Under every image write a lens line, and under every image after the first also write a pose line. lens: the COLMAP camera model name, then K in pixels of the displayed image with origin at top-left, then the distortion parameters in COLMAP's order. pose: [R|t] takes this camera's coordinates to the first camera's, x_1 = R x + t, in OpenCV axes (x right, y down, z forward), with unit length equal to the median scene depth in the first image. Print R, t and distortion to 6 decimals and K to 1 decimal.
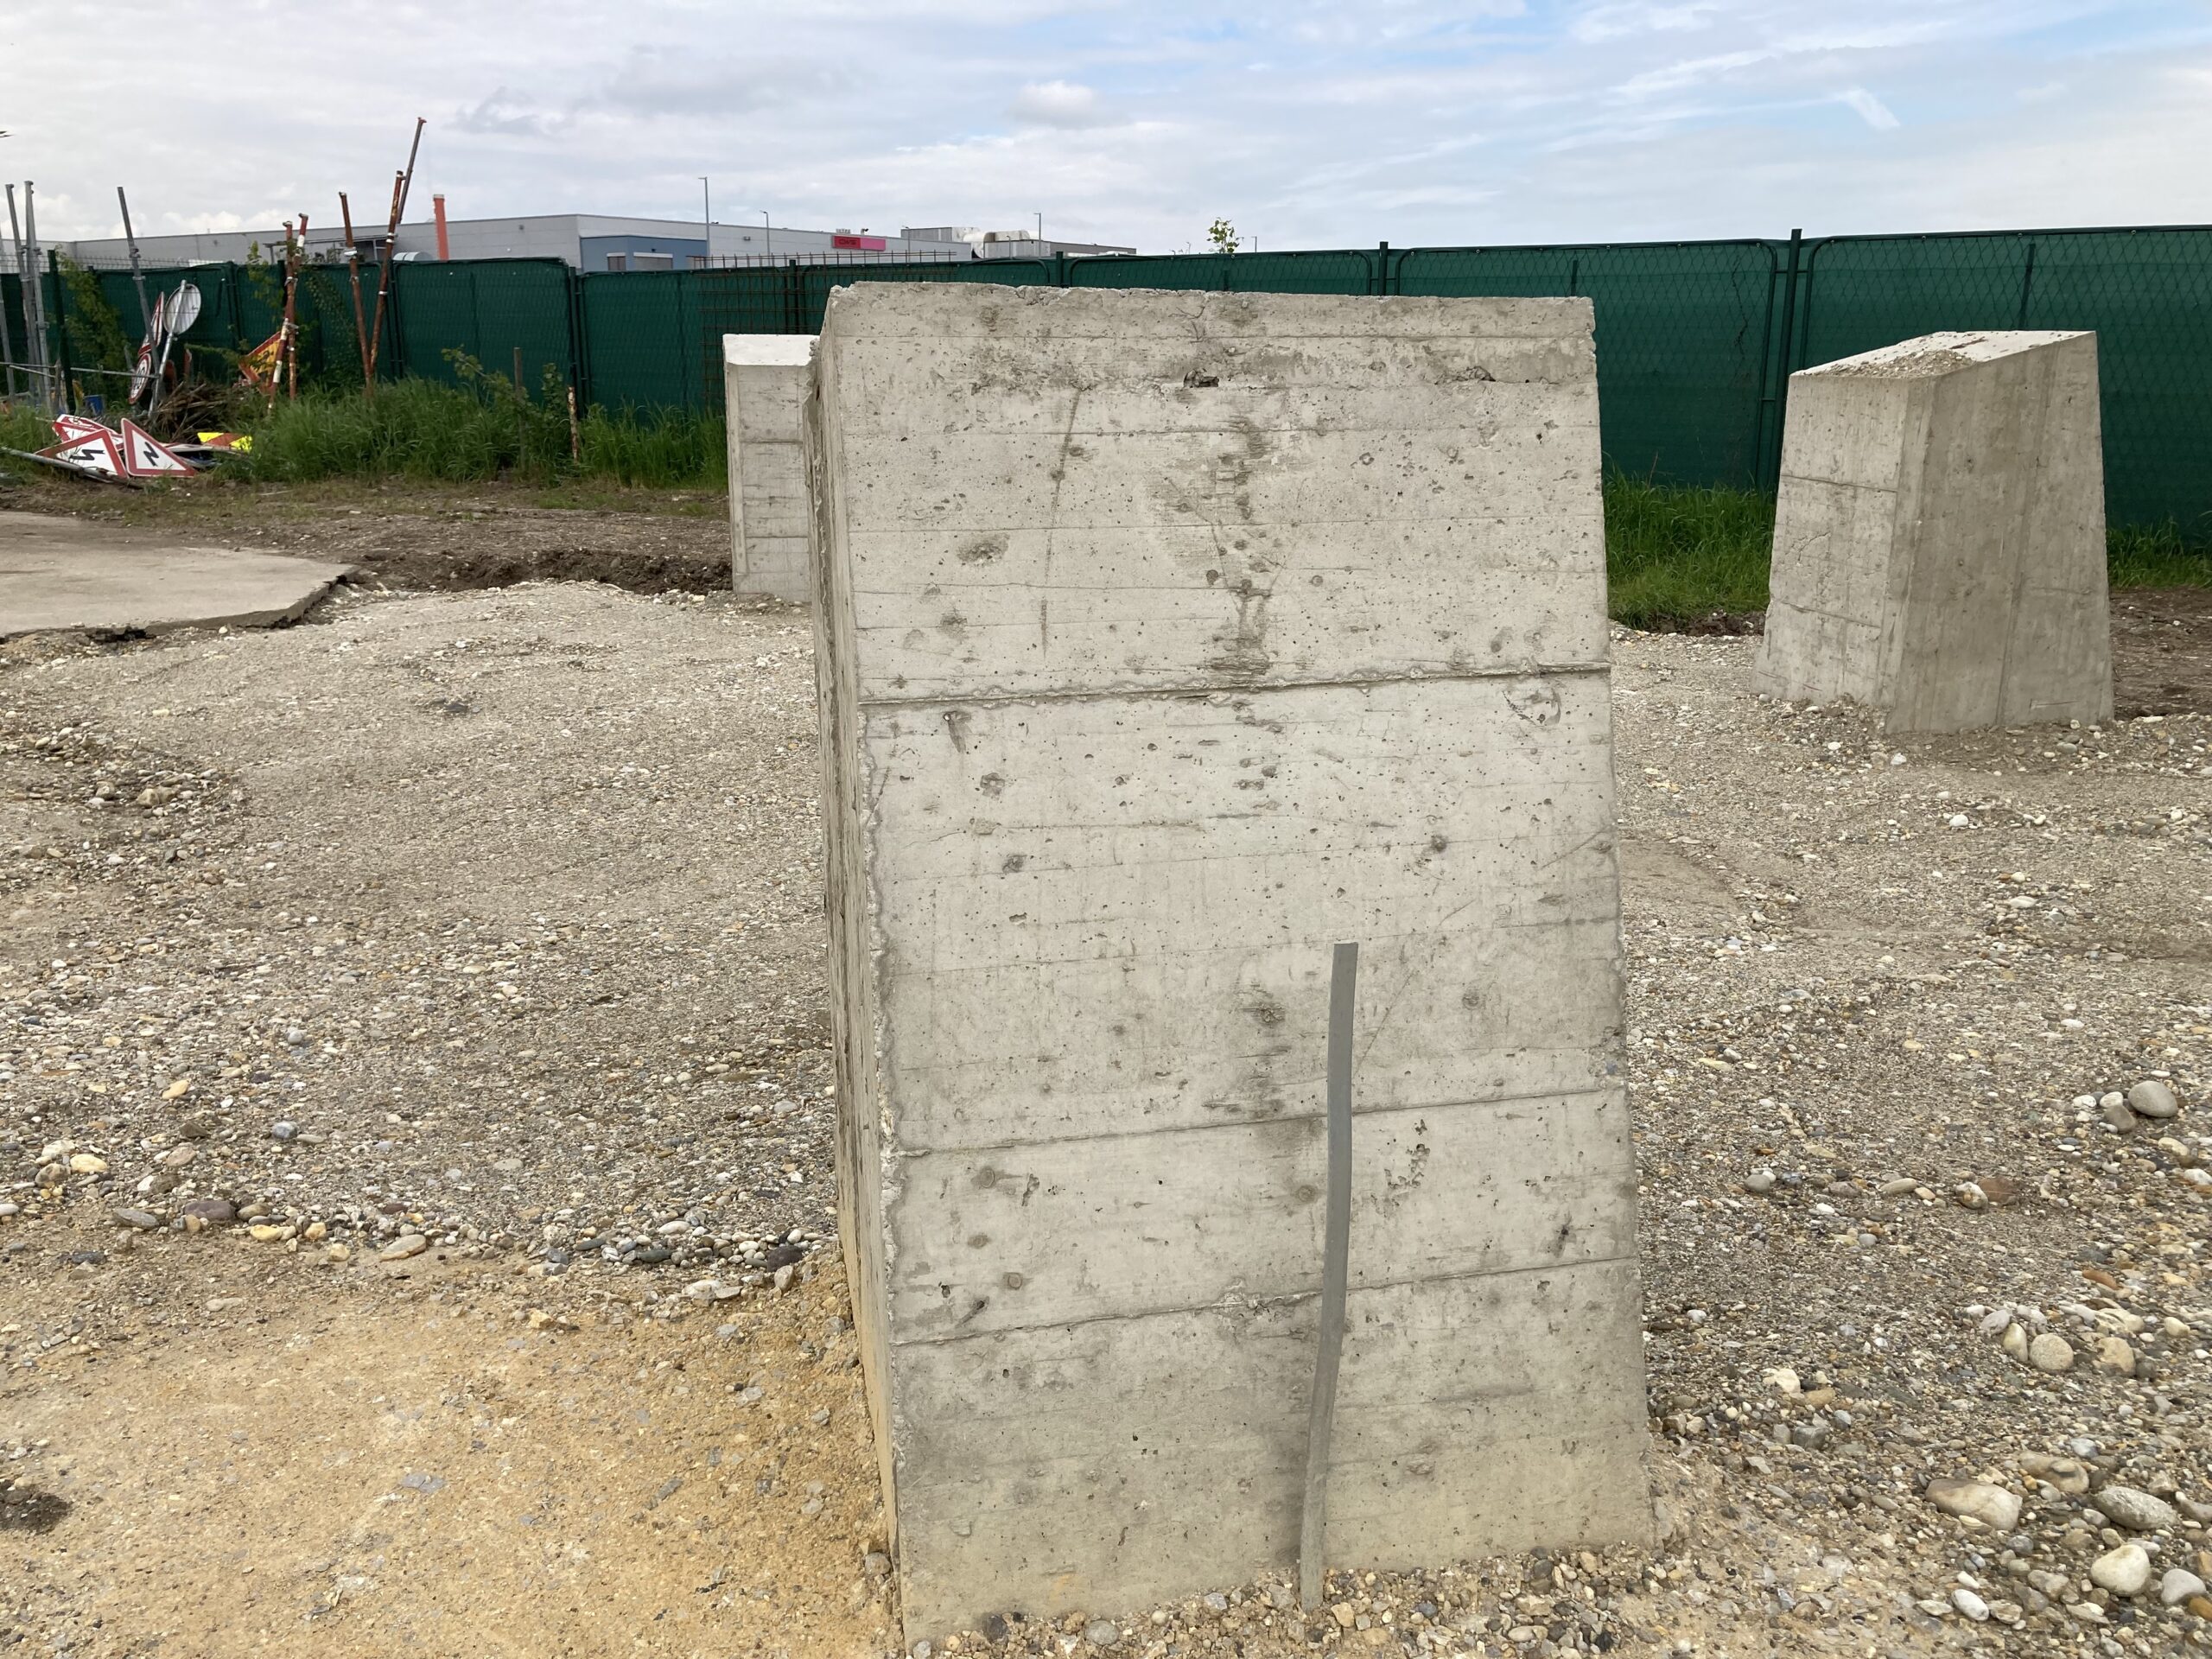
lens RADIAL K [[1795.7, 0, 1086.2], [0, 1795.7, 828.9], [0, 0, 1]] dist [0.039339, -0.048413]
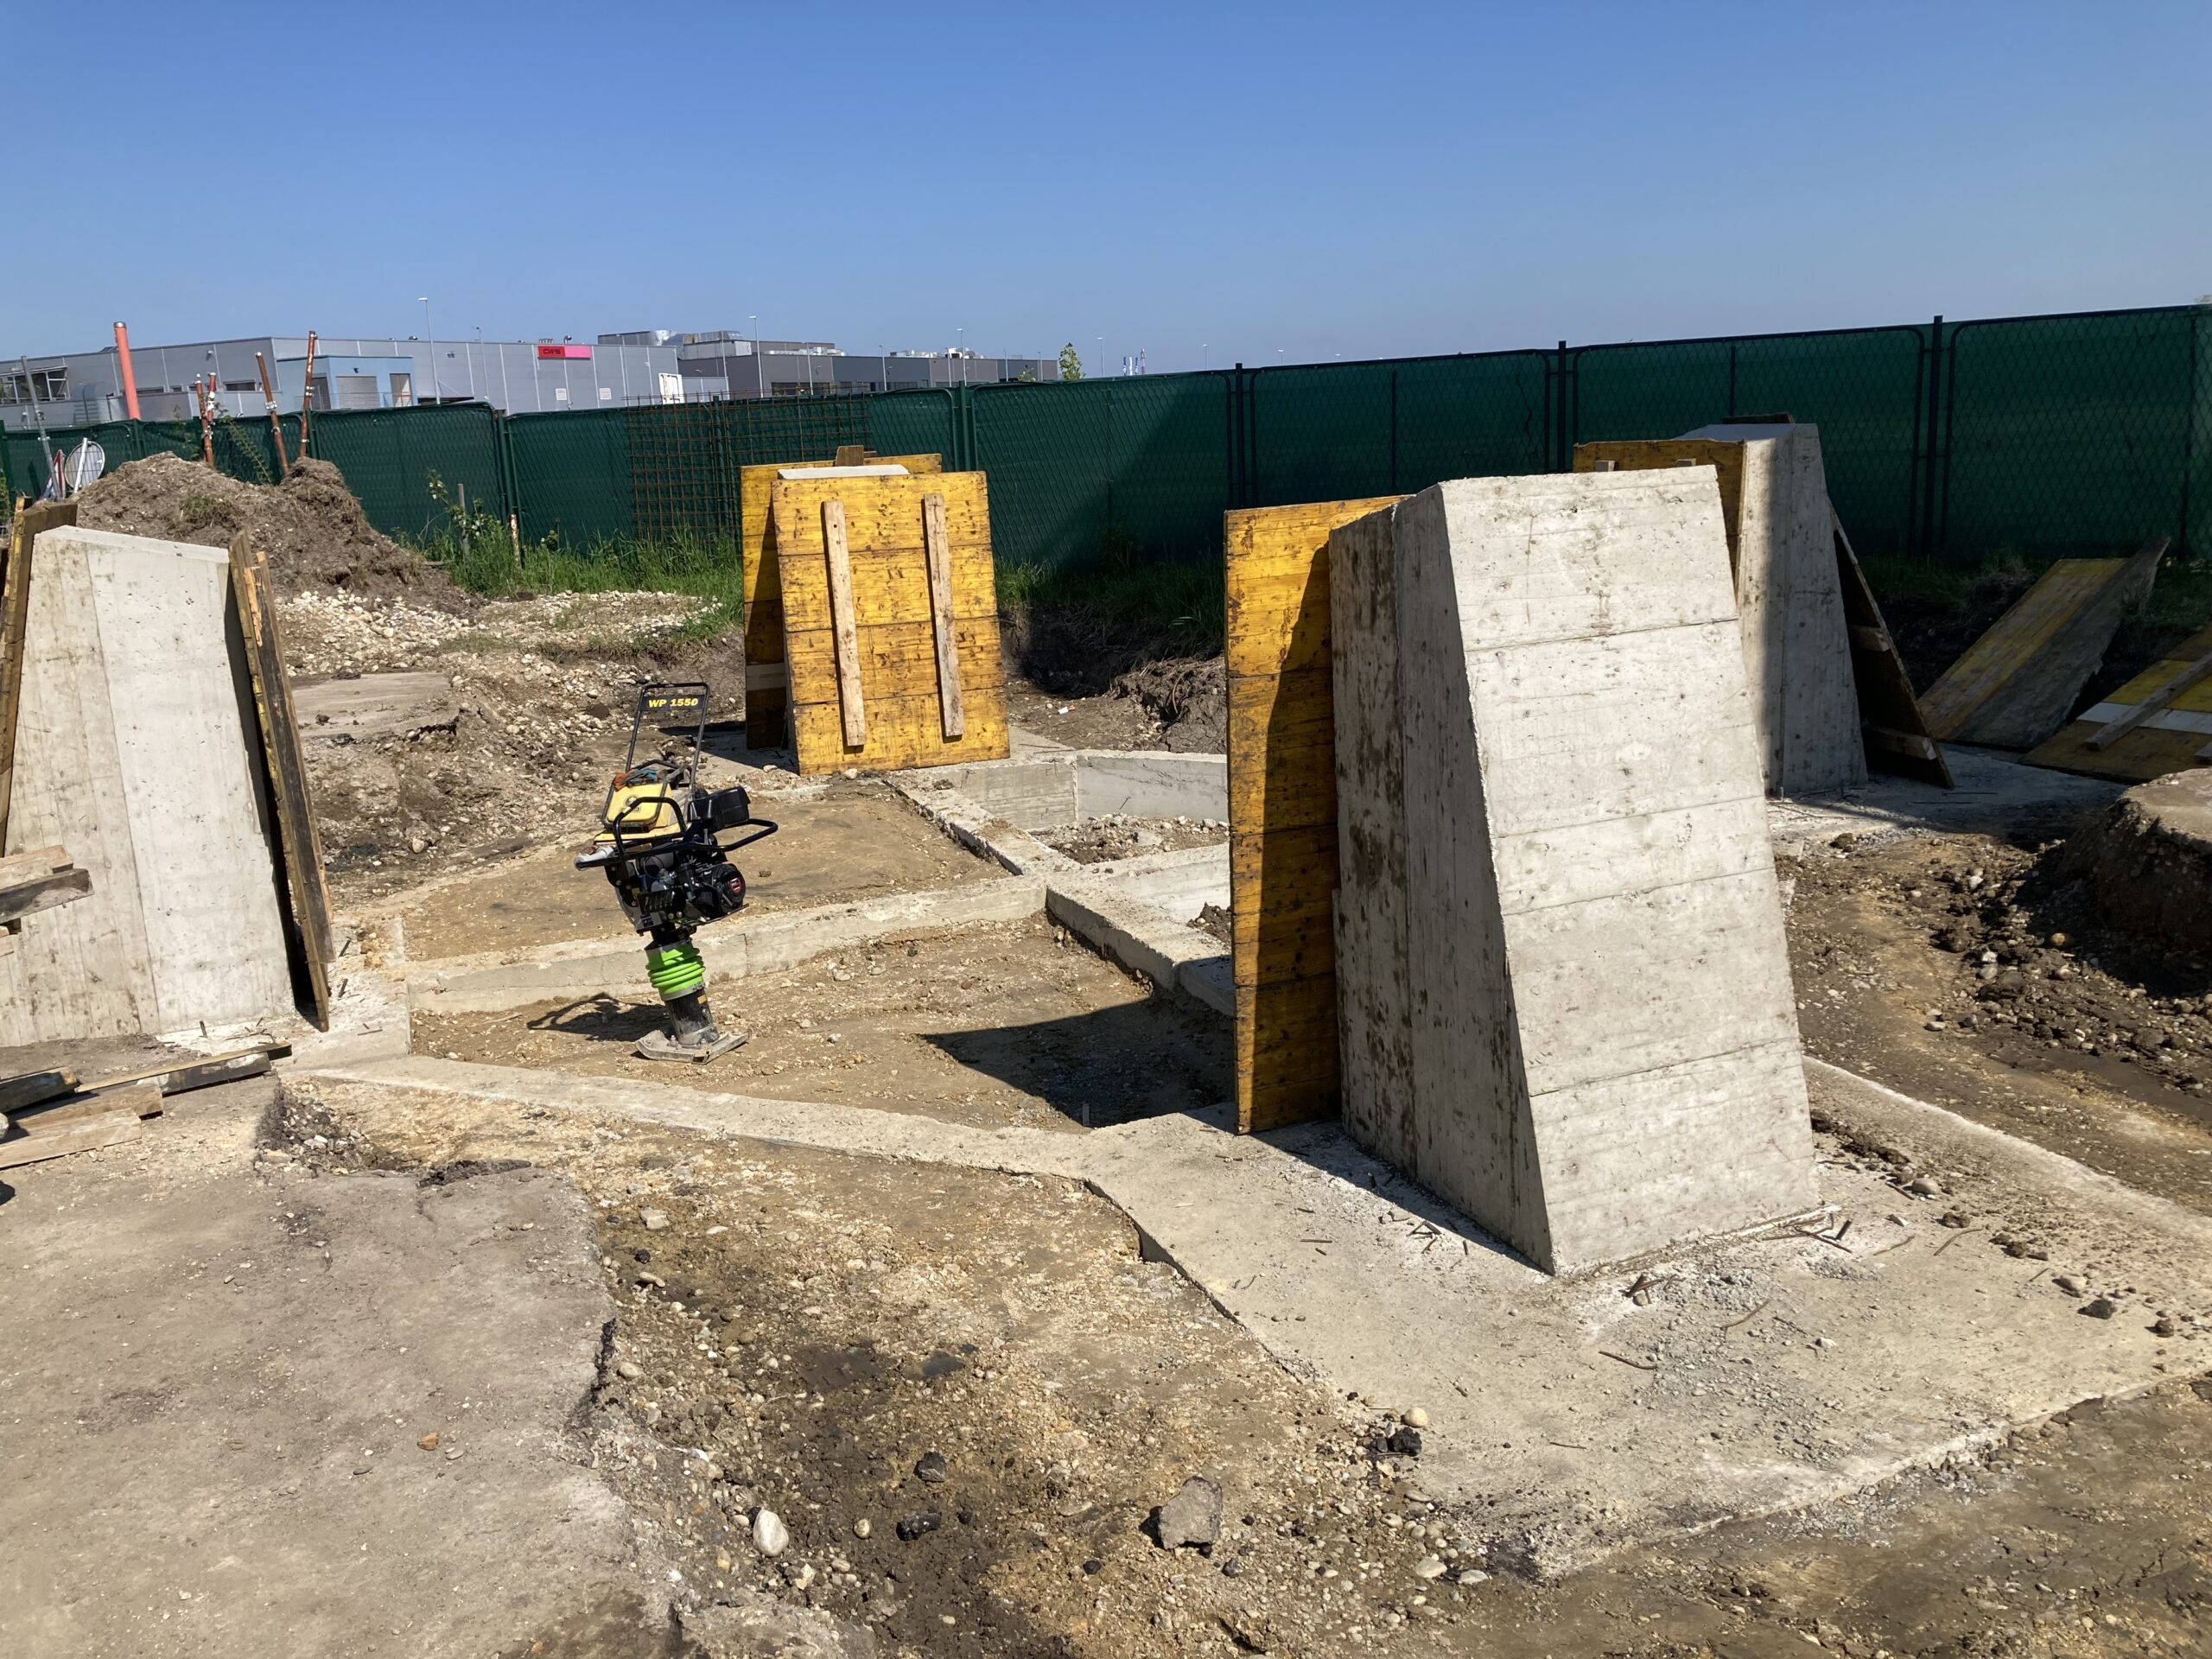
lens RADIAL K [[1795.7, 0, 1074.0], [0, 1795.7, 816.4], [0, 0, 1]] dist [0.039339, -0.048413]
pose [[0.985528, -0.085639, 0.146288, -0.809800], [0.092944, 0.994706, -0.043842, 0.166055], [-0.141759, 0.056804, 0.988270, -1.037366]]
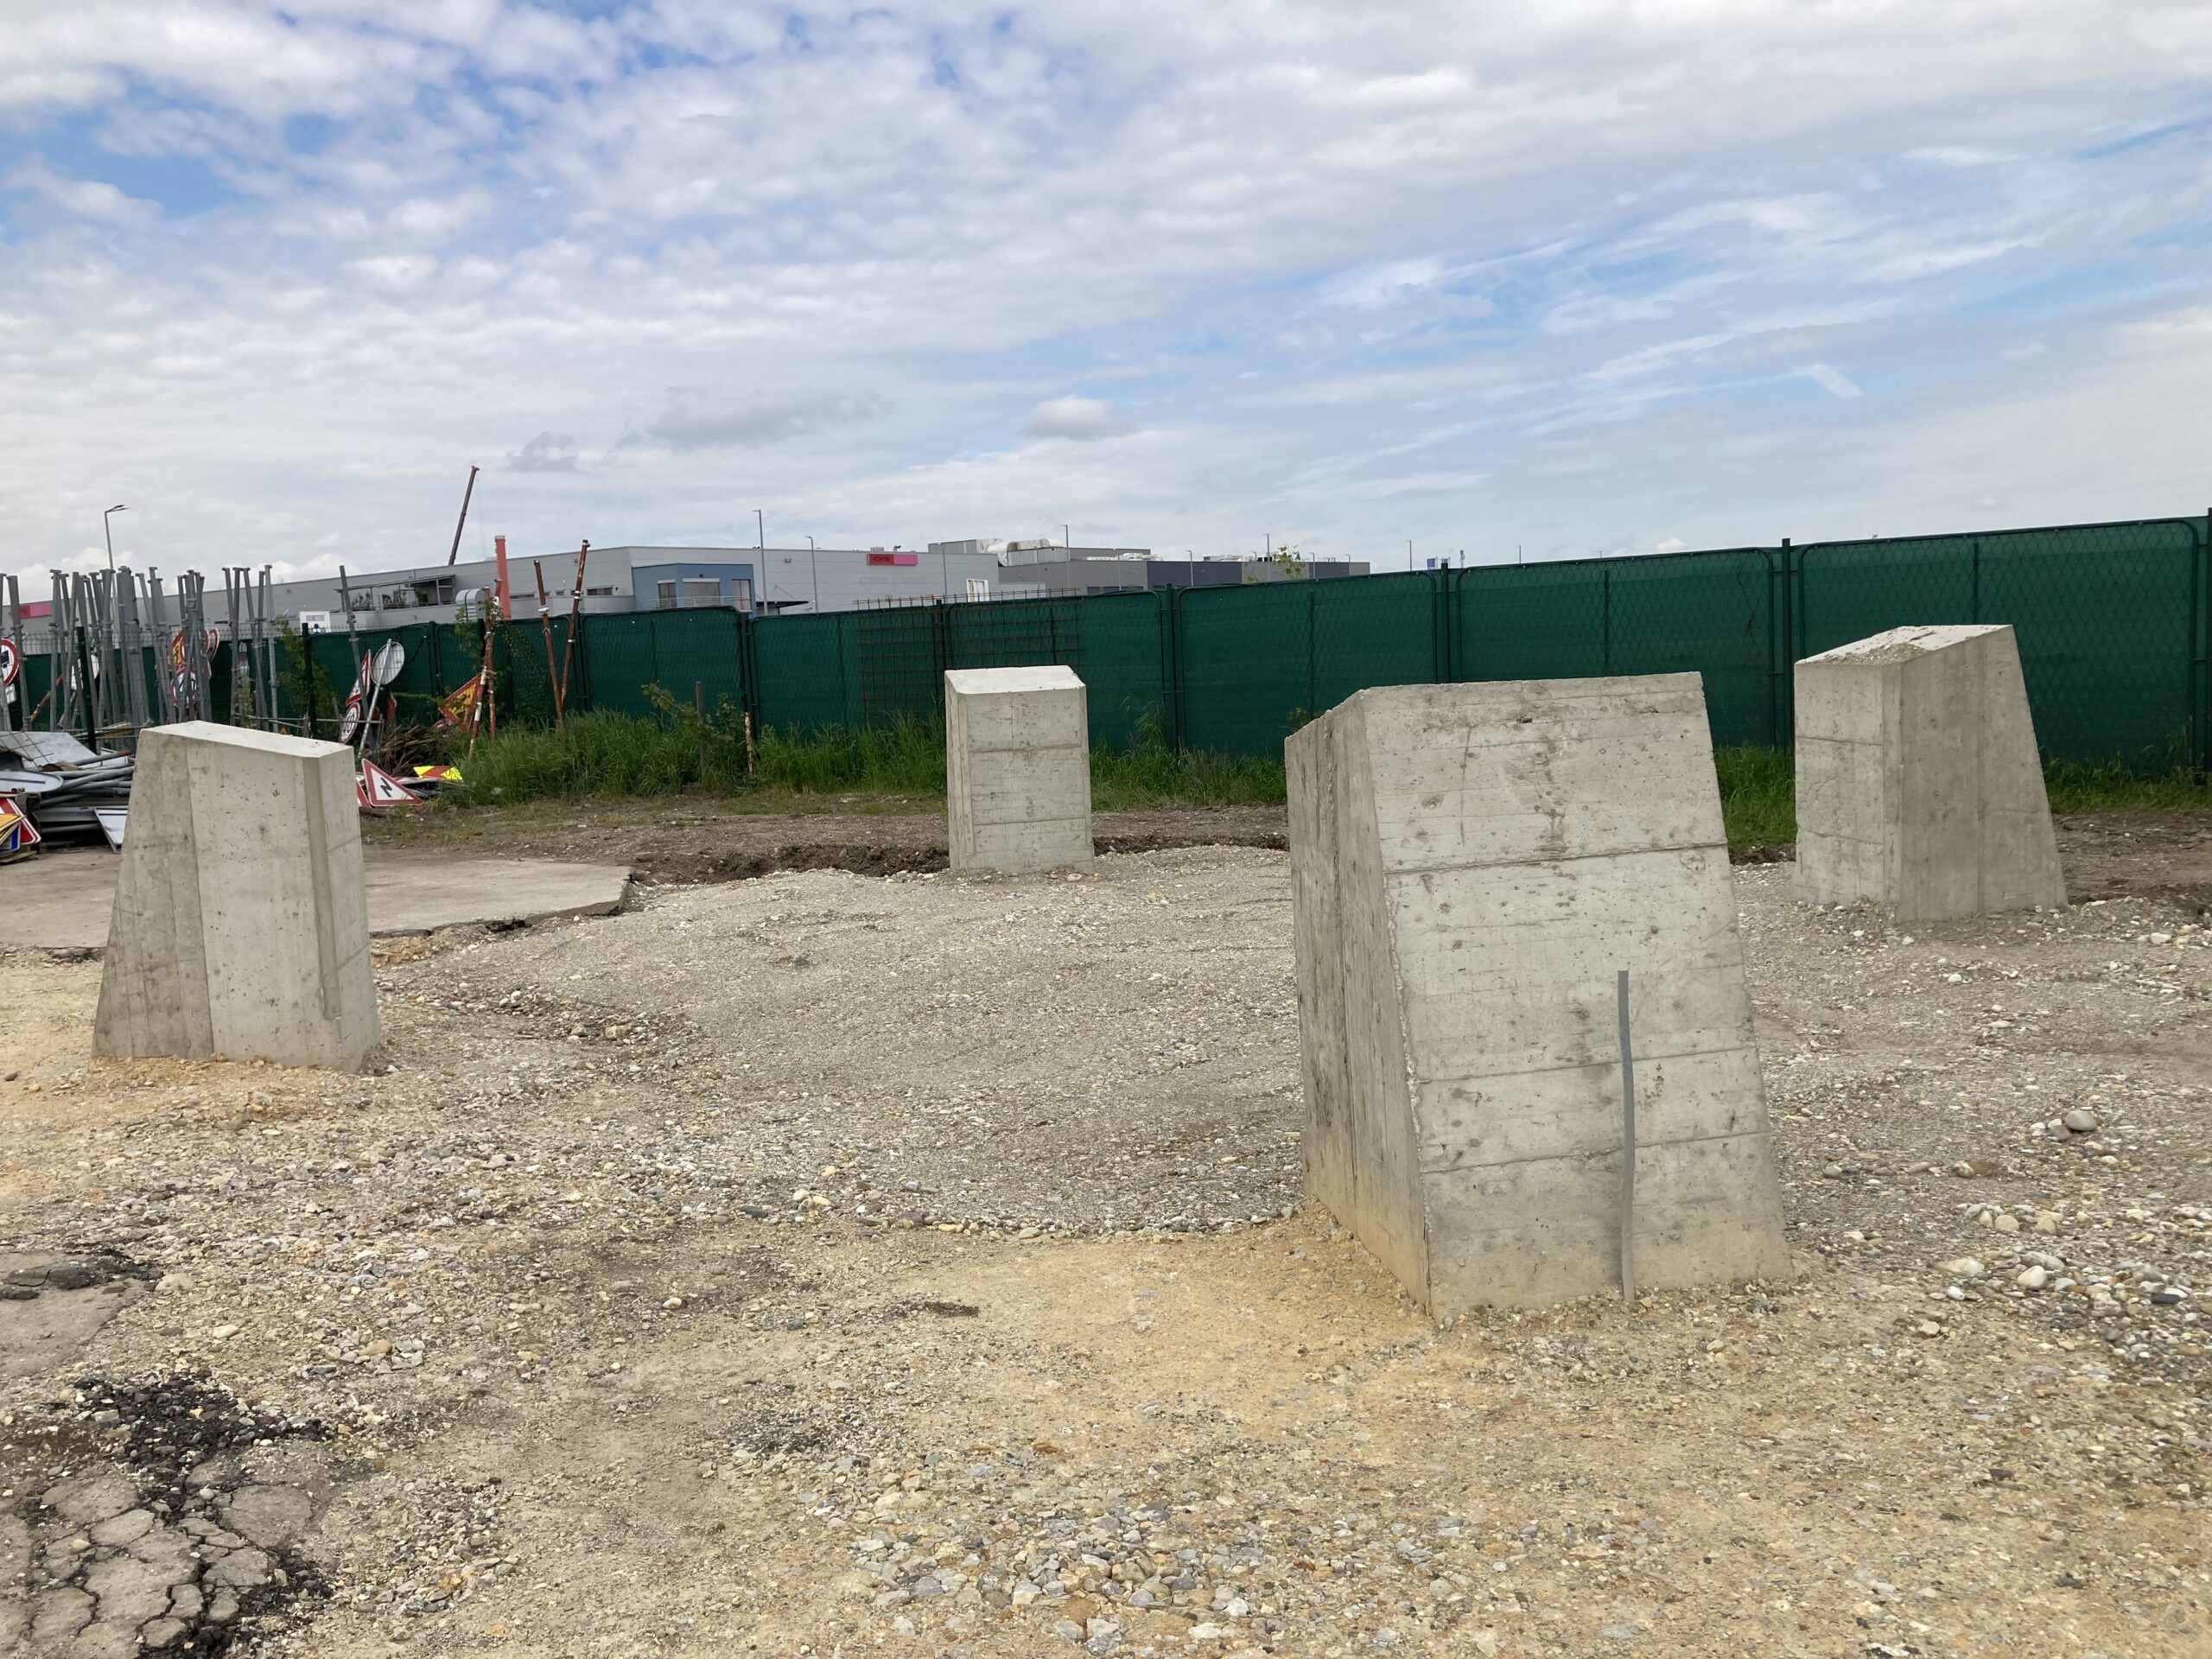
lens RADIAL K [[1795.7, 0, 1077.5], [0, 1795.7, 831.0], [0, 0, 1]] dist [0.039339, -0.048413]
pose [[0.998536, -0.051145, -0.017615, -0.364426], [0.047796, 0.986688, -0.155442, 0.159970], [0.025330, 0.154373, 0.987688, -0.934420]]
